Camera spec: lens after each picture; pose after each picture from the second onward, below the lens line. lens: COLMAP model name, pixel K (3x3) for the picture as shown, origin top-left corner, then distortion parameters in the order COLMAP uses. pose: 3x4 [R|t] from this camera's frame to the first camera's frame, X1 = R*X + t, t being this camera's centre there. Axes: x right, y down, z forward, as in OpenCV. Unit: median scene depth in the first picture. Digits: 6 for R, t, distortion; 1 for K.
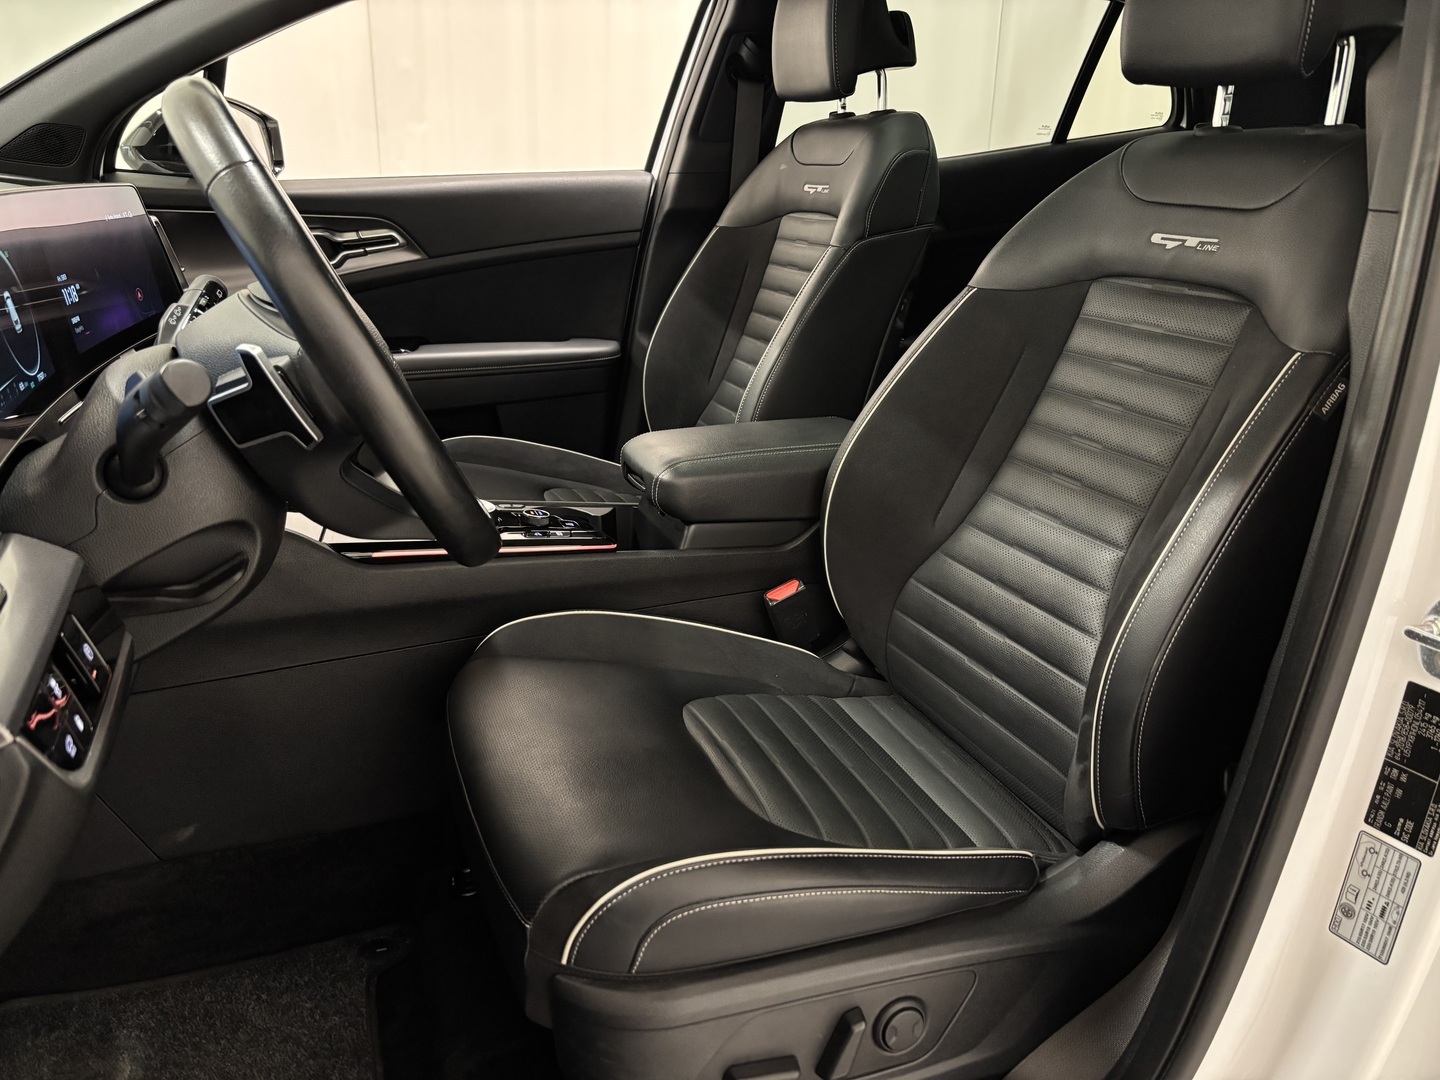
lens RADIAL K [[1086.7, 0, 709.1], [0, 1086.7, 535.6], [0, 0, 1]] dist [0.038799, -0.041660]
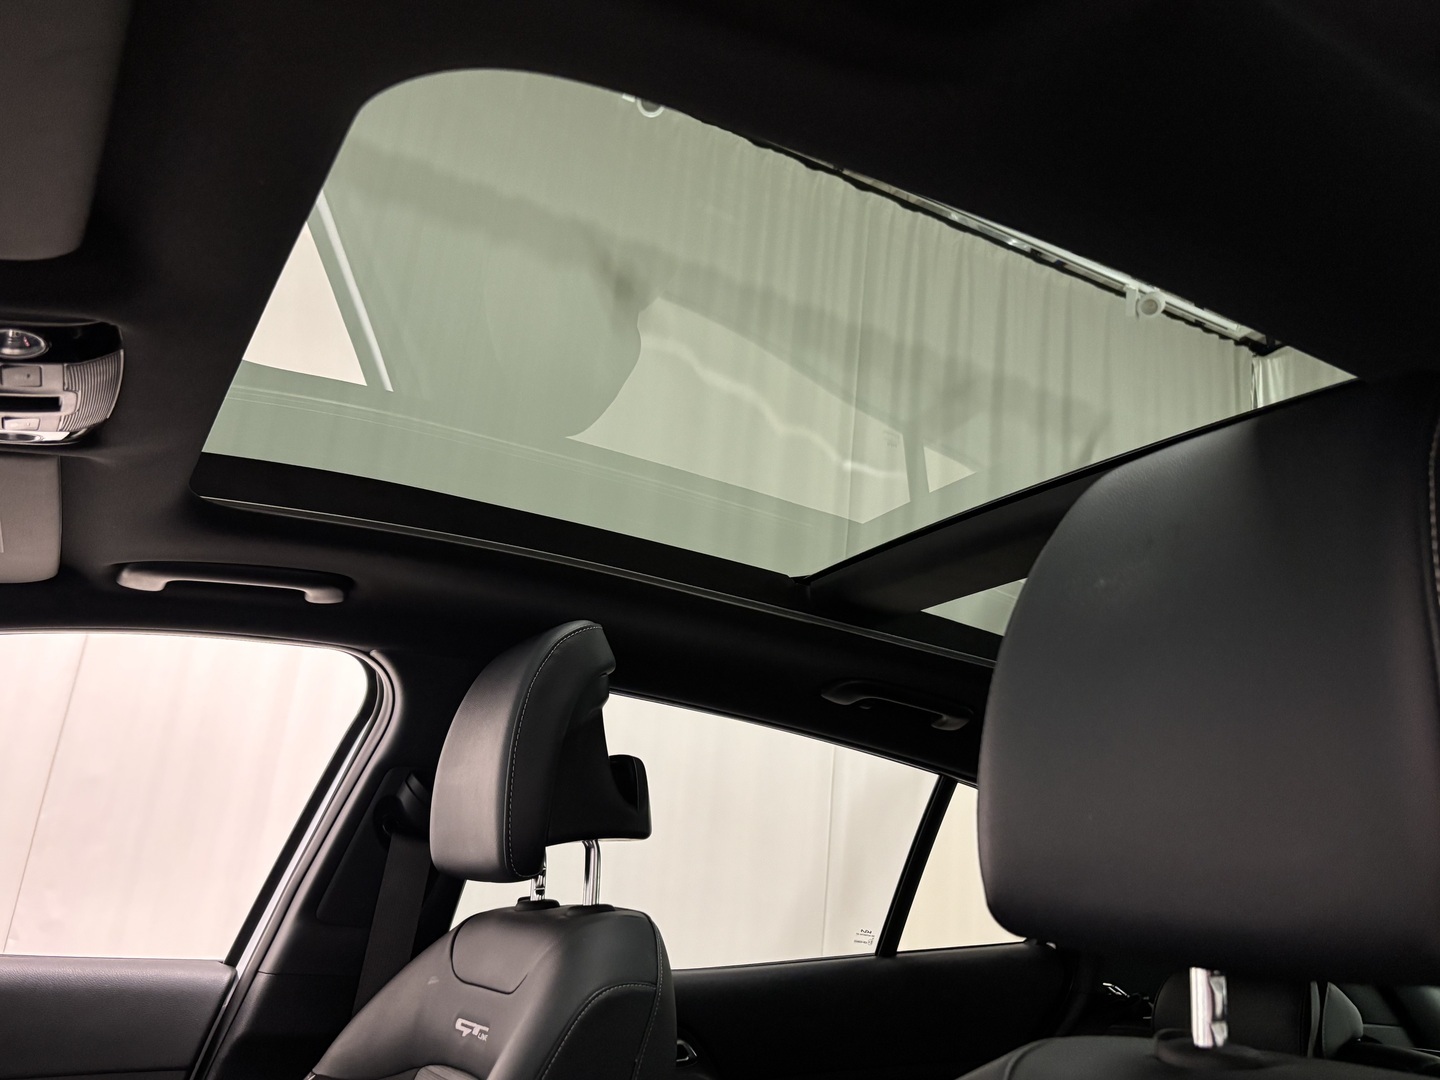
lens RADIAL K [[1205.4, 0, 721.9], [0, 1205.4, 534.0], [0, 0, 1]] dist [-0.016153, -0.013168]
pose [[0.986298, 0.106896, 0.125658, 0.120121], [-0.011728, 0.805182, -0.592911, -0.156203], [-0.164557, 0.583313, 0.795403, 0.331456]]
